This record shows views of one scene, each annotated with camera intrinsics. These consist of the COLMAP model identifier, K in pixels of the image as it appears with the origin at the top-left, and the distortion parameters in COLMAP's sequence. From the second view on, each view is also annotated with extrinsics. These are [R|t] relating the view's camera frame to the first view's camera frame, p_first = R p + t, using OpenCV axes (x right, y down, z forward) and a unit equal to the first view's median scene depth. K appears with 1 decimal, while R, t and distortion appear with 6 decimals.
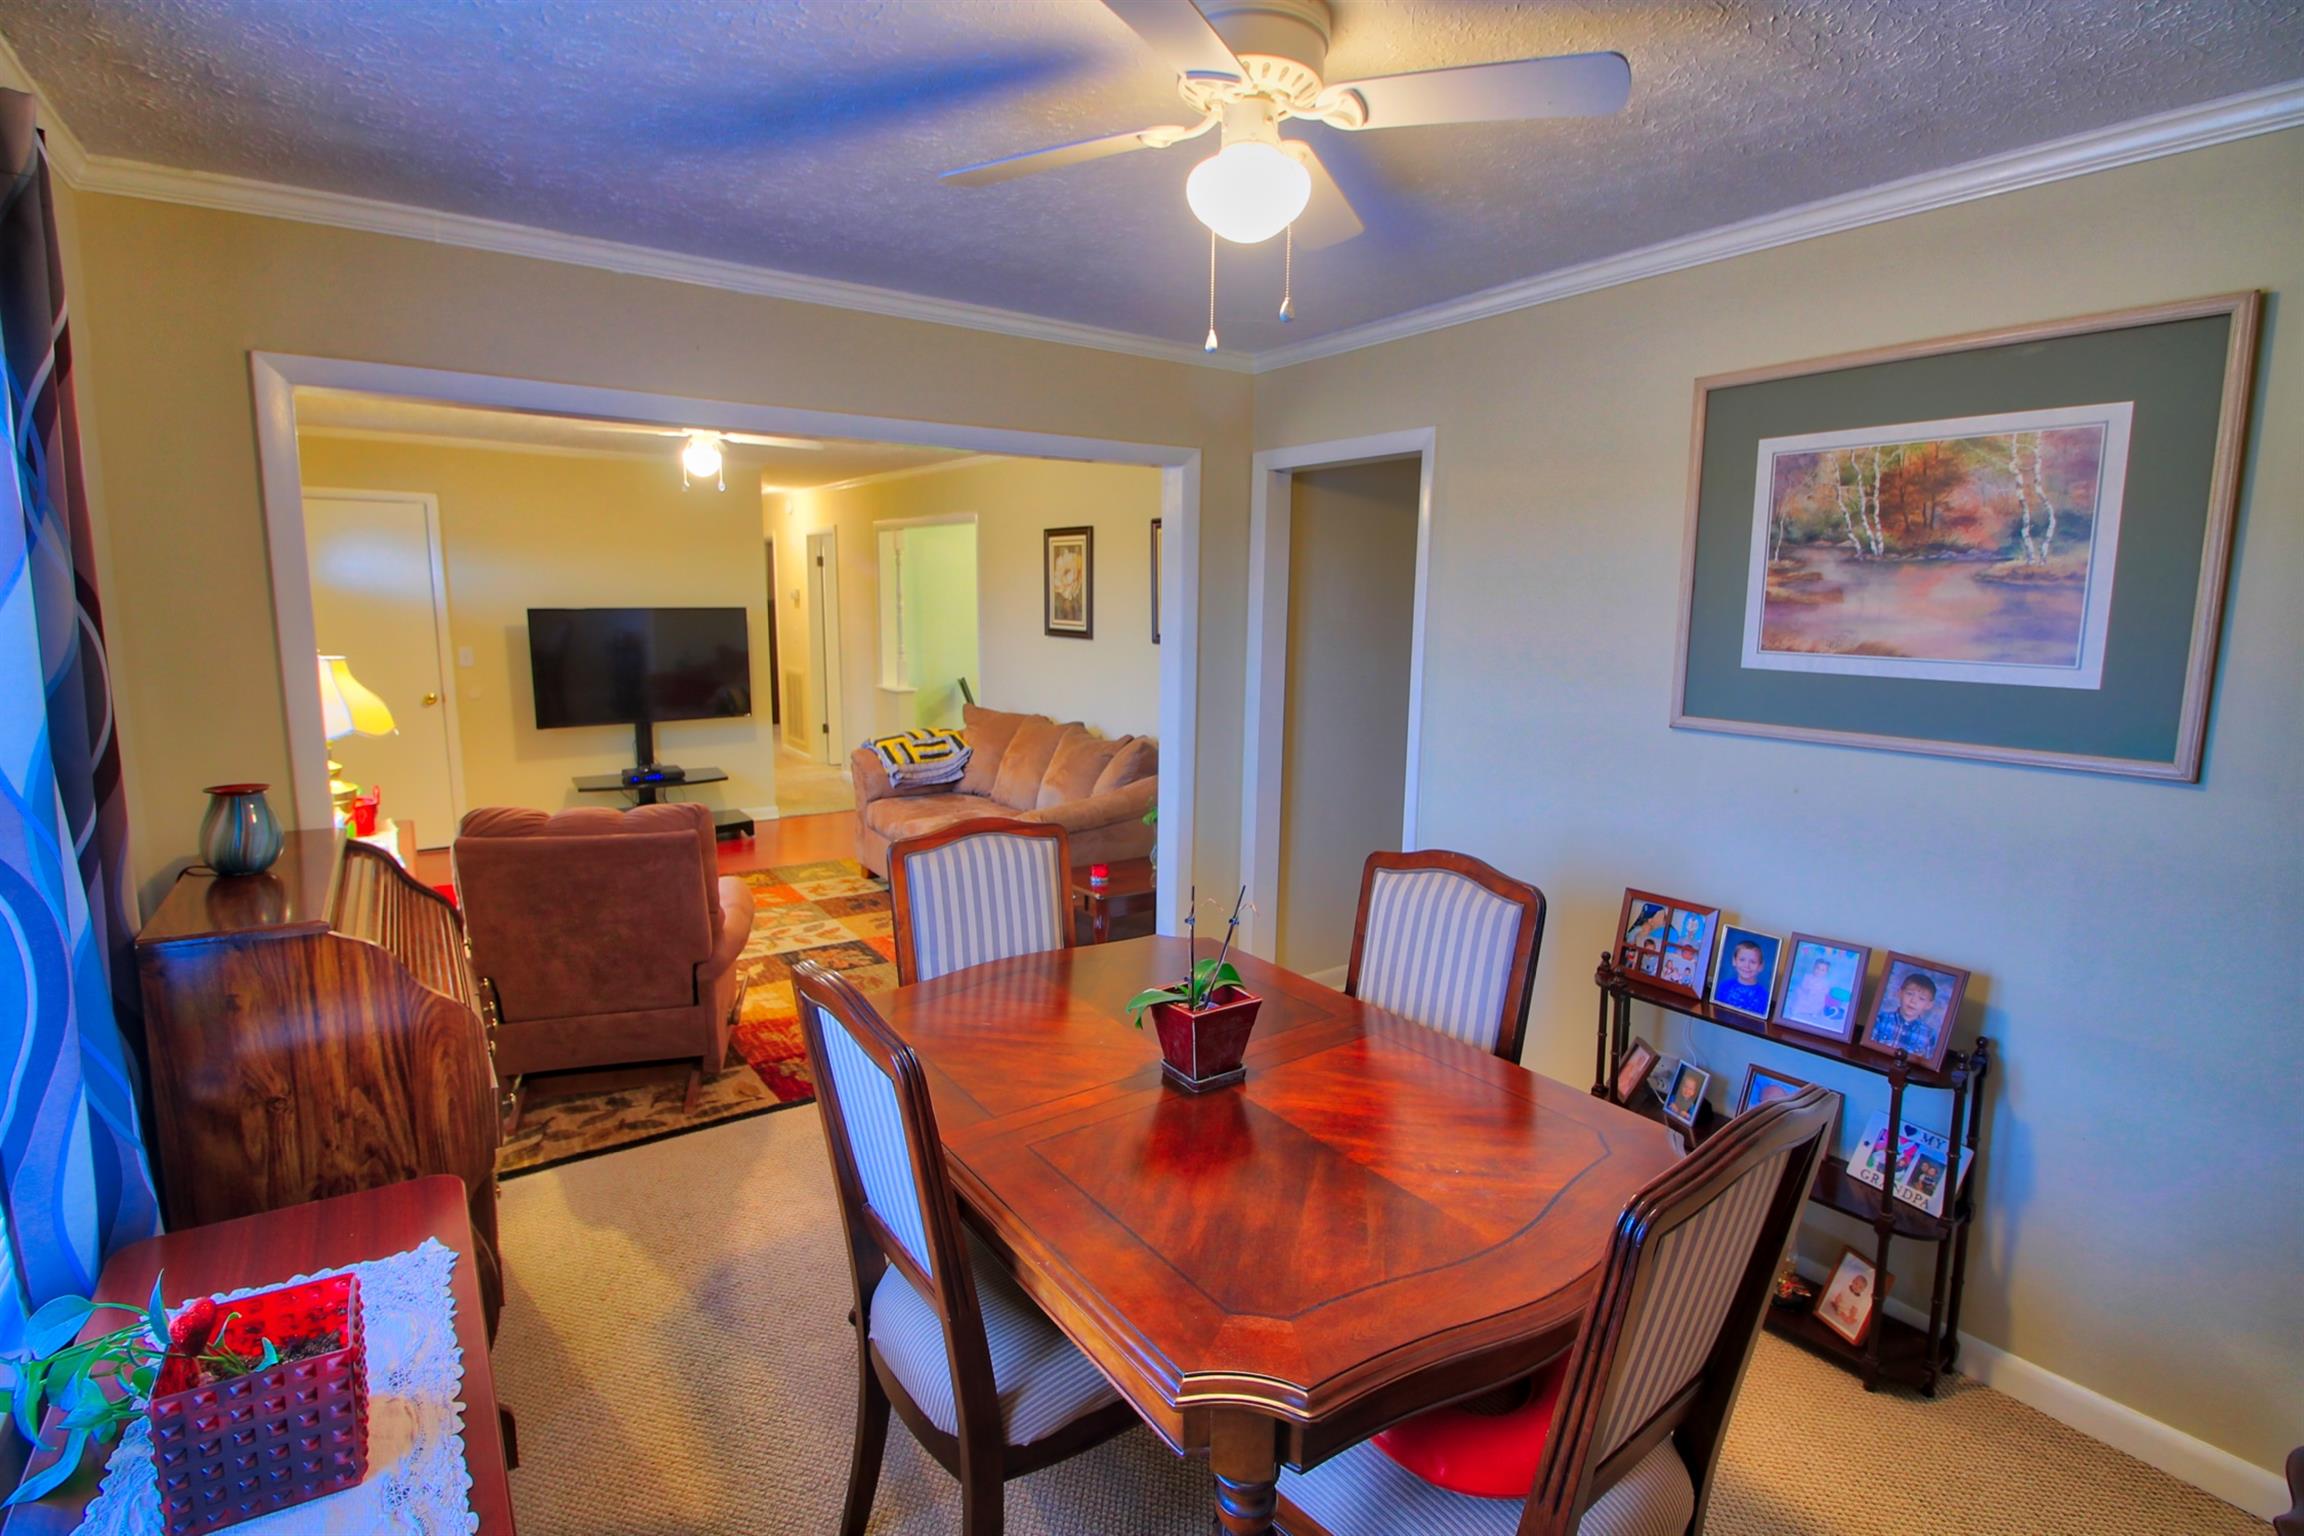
lens RADIAL K [[1104.1, 0, 1154.7], [0, 1104.1, 759.9], [0, 0, 1]] dist [0.014346, -0.000828]
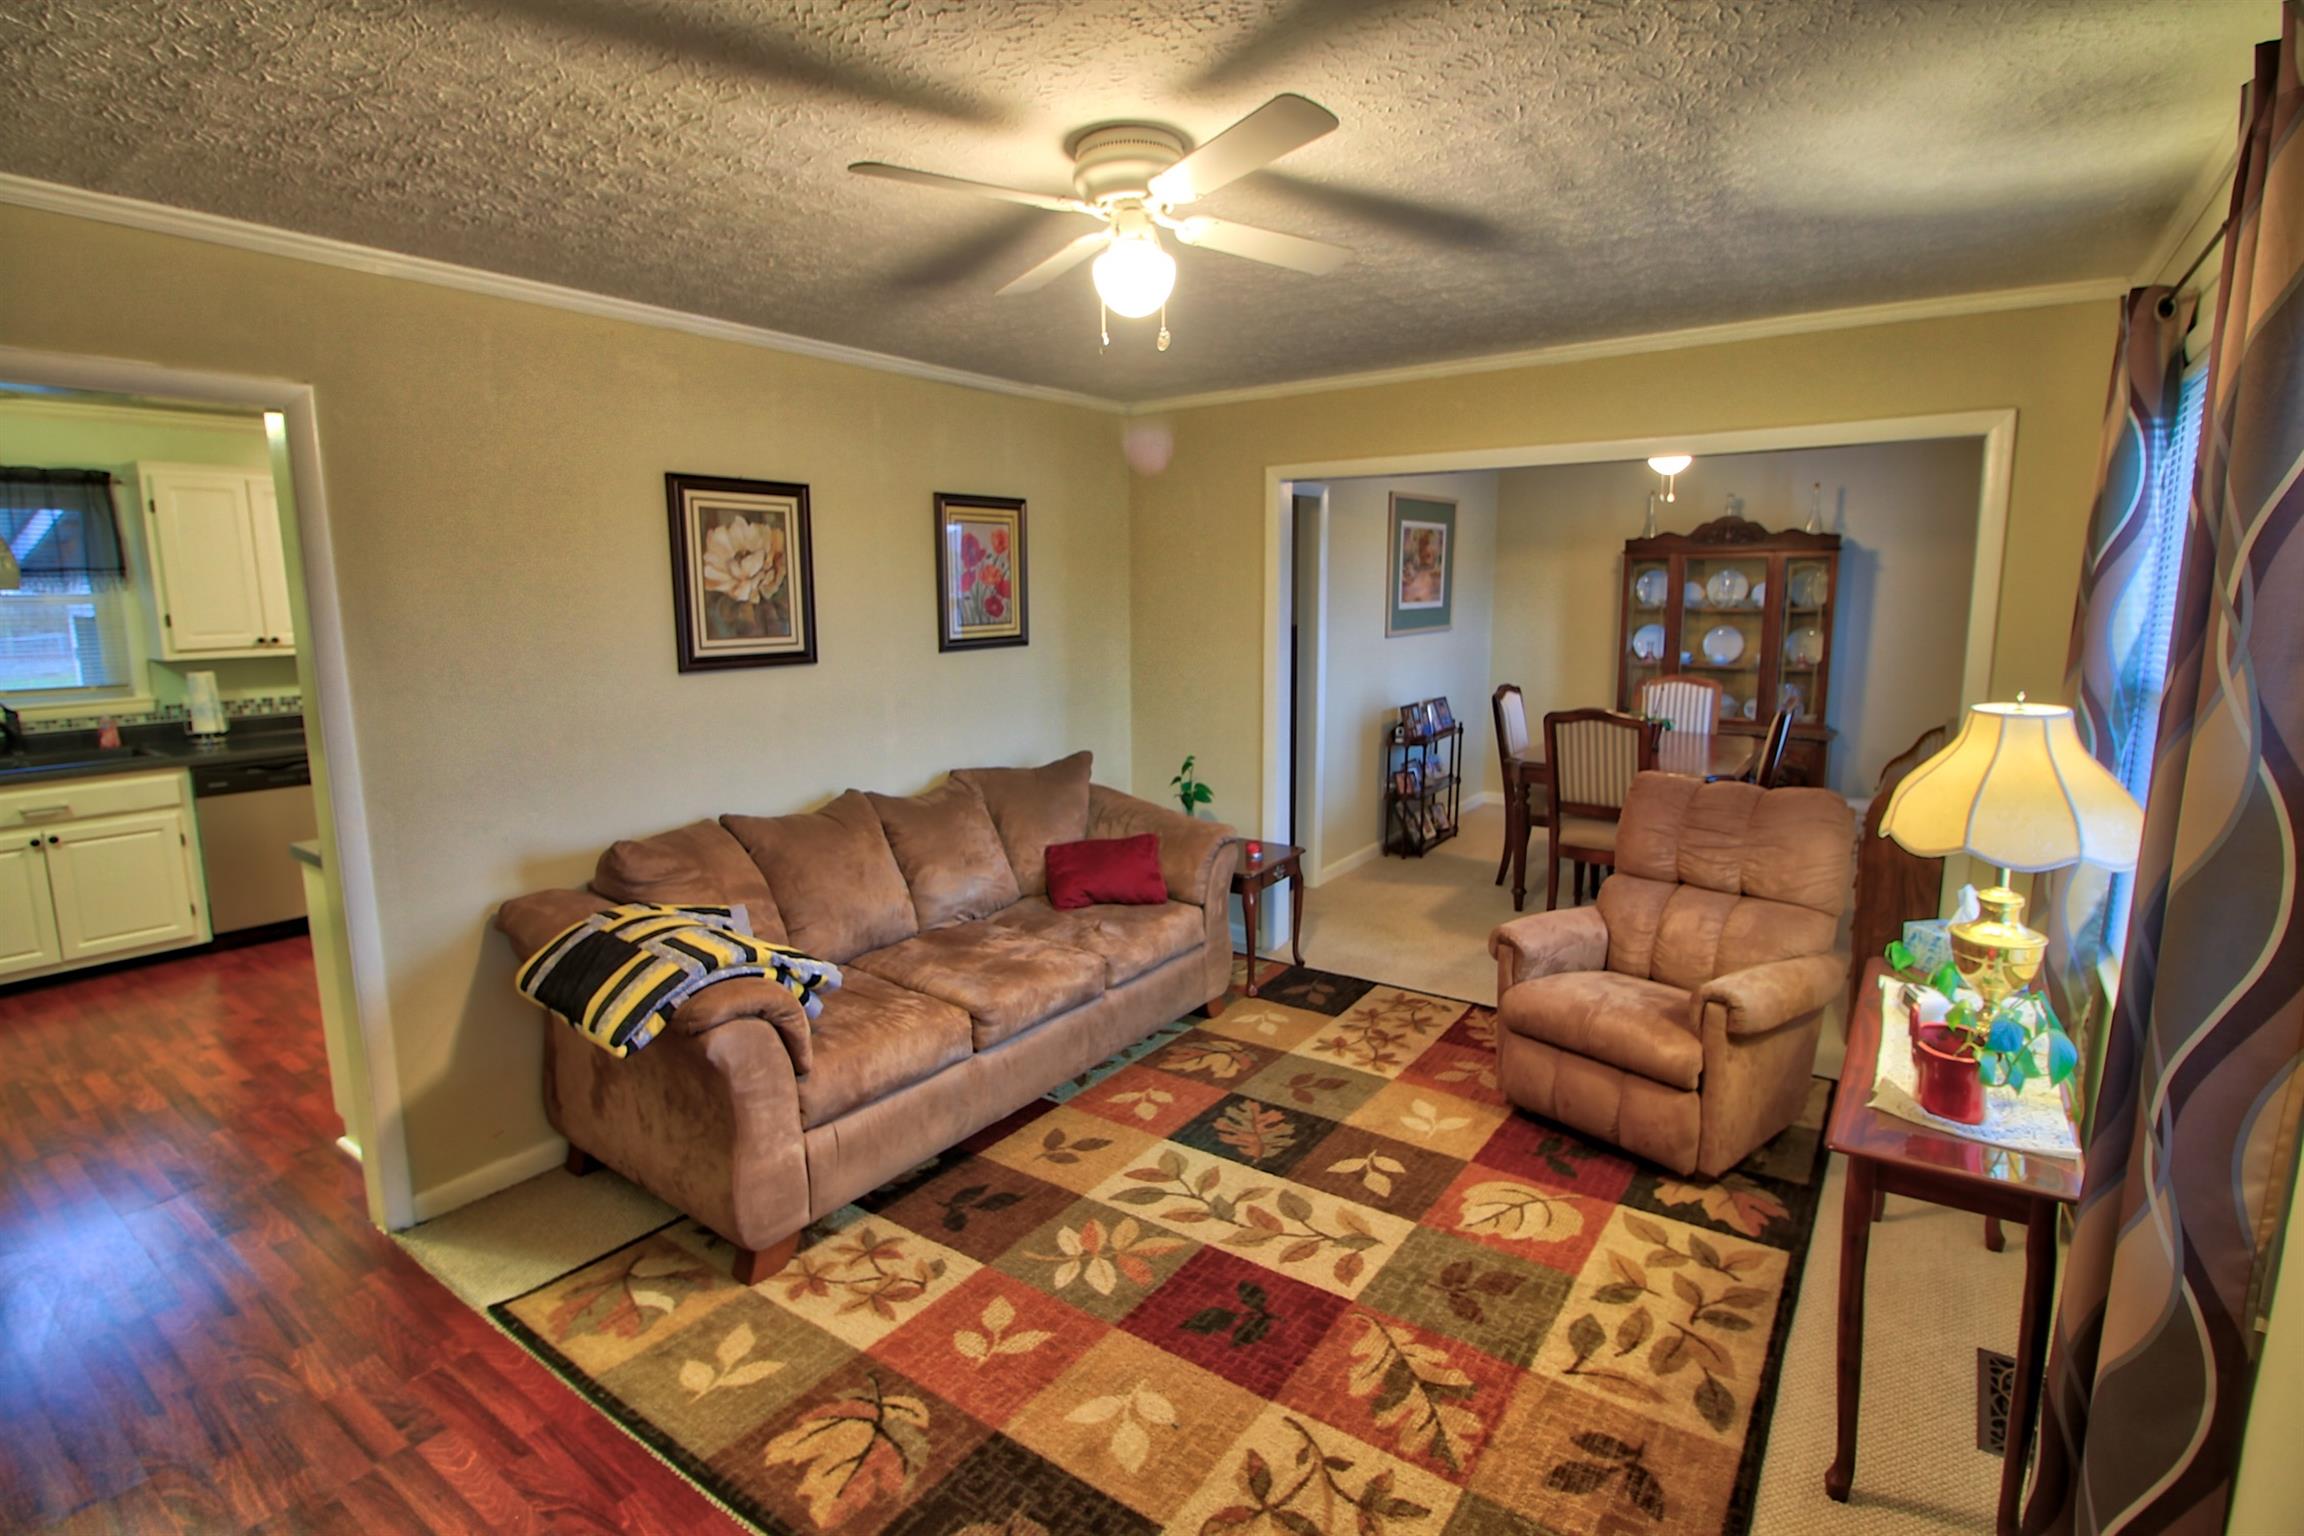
lens RADIAL K [[1104.1, 0, 1150.1], [0, 1104.1, 764.1], [0, 0, 1]] dist [0.014346, -0.000828]
pose [[-0.343735, -0.139819, 0.928600, -0.724491], [0.162838, 0.964999, 0.205576, -0.152352], [-0.924841, 0.221875, -0.308936, 1.028124]]
